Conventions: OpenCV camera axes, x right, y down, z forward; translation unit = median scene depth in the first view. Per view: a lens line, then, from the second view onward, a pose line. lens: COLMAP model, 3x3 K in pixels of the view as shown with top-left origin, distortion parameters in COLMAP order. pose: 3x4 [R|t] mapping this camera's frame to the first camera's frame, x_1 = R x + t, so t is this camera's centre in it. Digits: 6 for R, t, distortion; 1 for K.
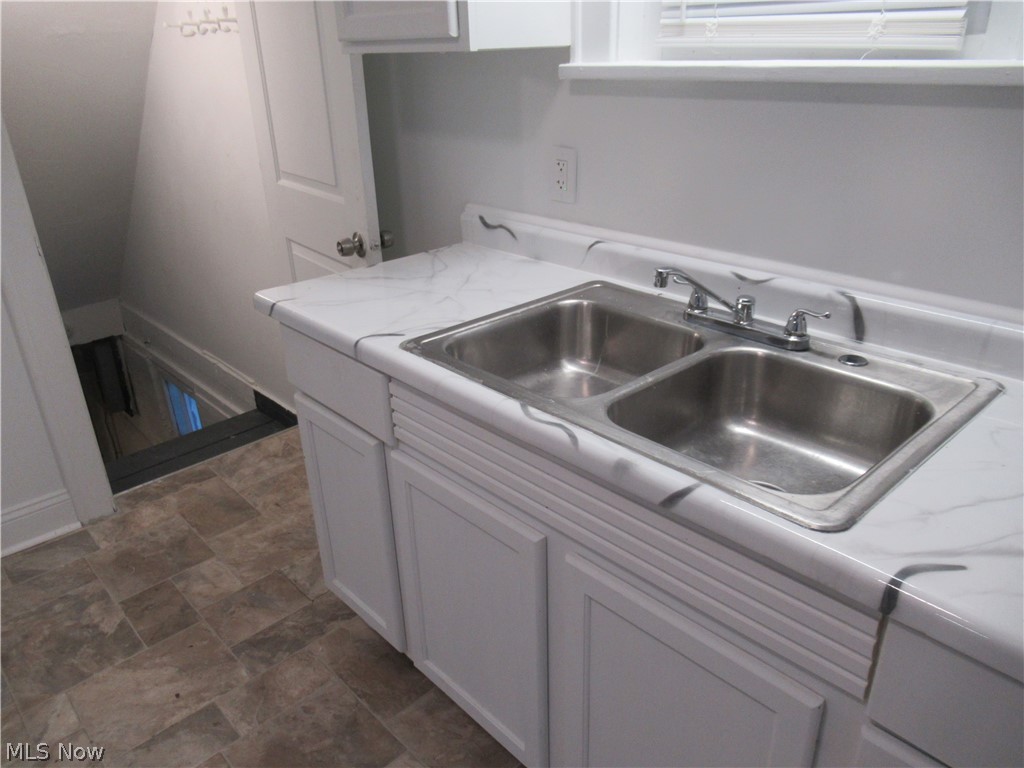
lens RADIAL K [[765.5, 0, 510.5], [0, 765.5, 383.4], [0, 0, 1]] dist [-0.003070, -0.008716]
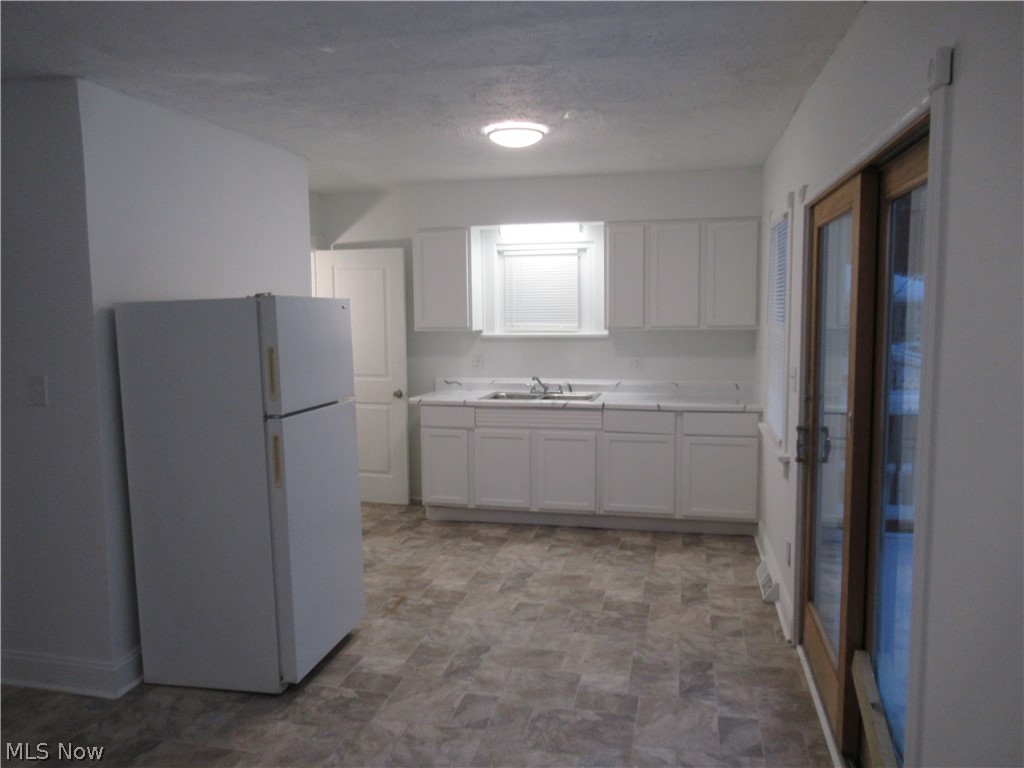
lens RADIAL K [[765.5, 0, 482.4], [0, 765.5, 404.8], [0, 0, 1]] dist [-0.003070, -0.008716]
pose [[0.846297, -0.041536, 0.531090, -1.894305], [0.205100, 0.945508, -0.252881, 0.834846], [-0.491646, 0.322939, 0.808700, -1.867717]]
